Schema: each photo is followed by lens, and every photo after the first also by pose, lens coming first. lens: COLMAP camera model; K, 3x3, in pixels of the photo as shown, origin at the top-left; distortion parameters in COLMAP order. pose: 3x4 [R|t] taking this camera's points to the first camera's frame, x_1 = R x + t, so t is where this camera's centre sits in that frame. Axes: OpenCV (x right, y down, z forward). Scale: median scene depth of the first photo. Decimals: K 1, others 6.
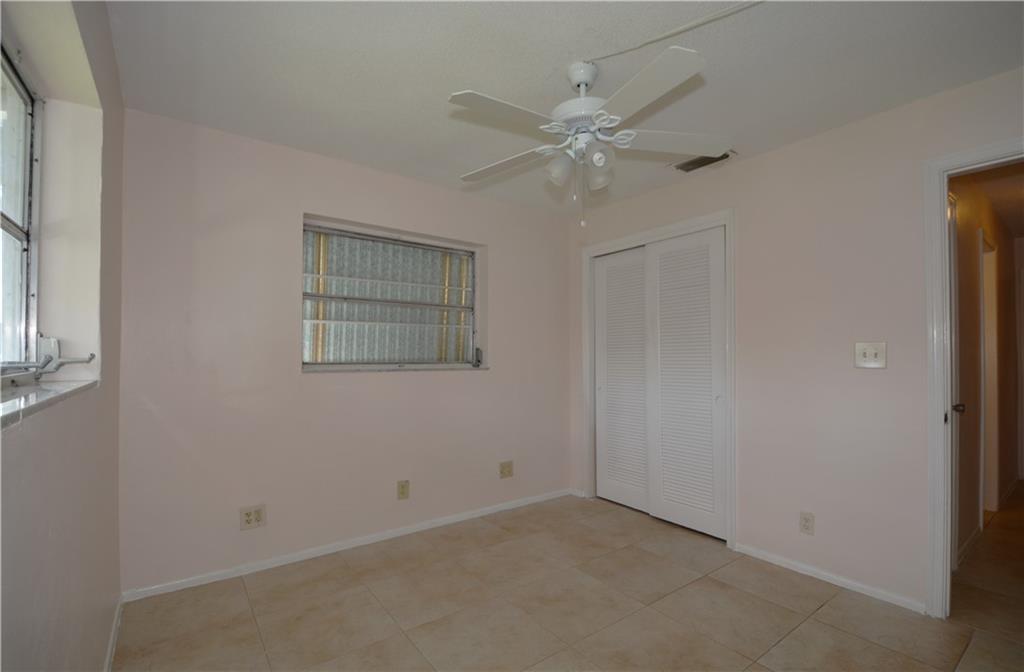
lens RADIAL K [[458.5, 0, 513.0], [0, 458.5, 351.1], [0, 0, 1]] dist [0.000881, -0.000312]
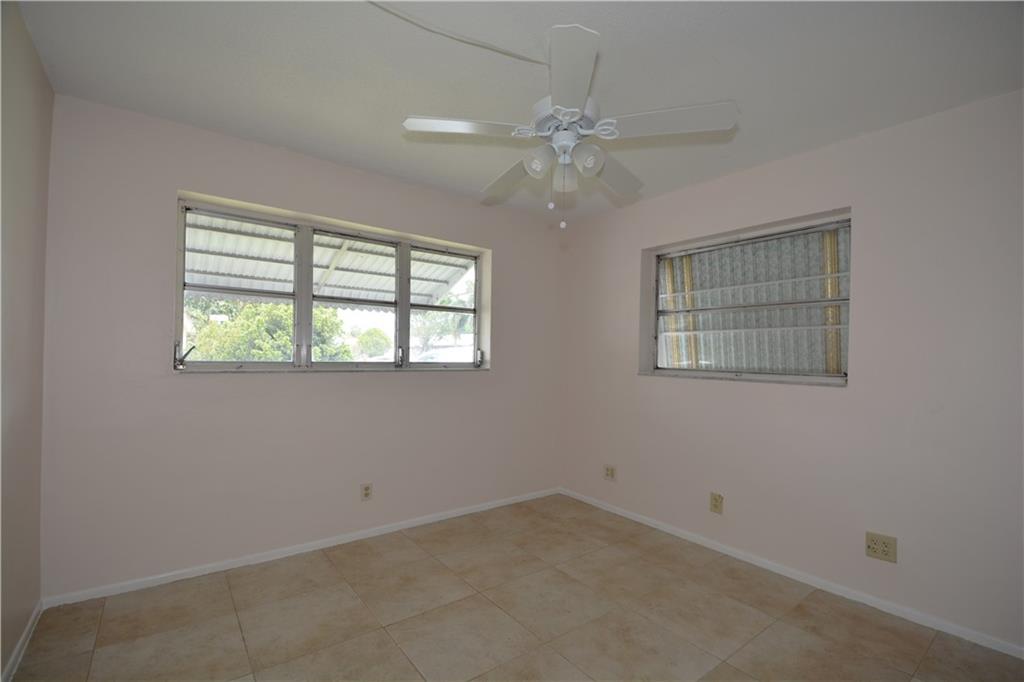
lens RADIAL K [[455.2, 0, 514.7], [0, 455.2, 354.5], [0, 0, 1]] dist [0.015542, -0.023862]
pose [[0.010612, -0.003675, -0.999937, 0.673861], [-0.011679, 0.999925, -0.003799, -0.000675], [0.999875, 0.011719, 0.010569, 0.531714]]
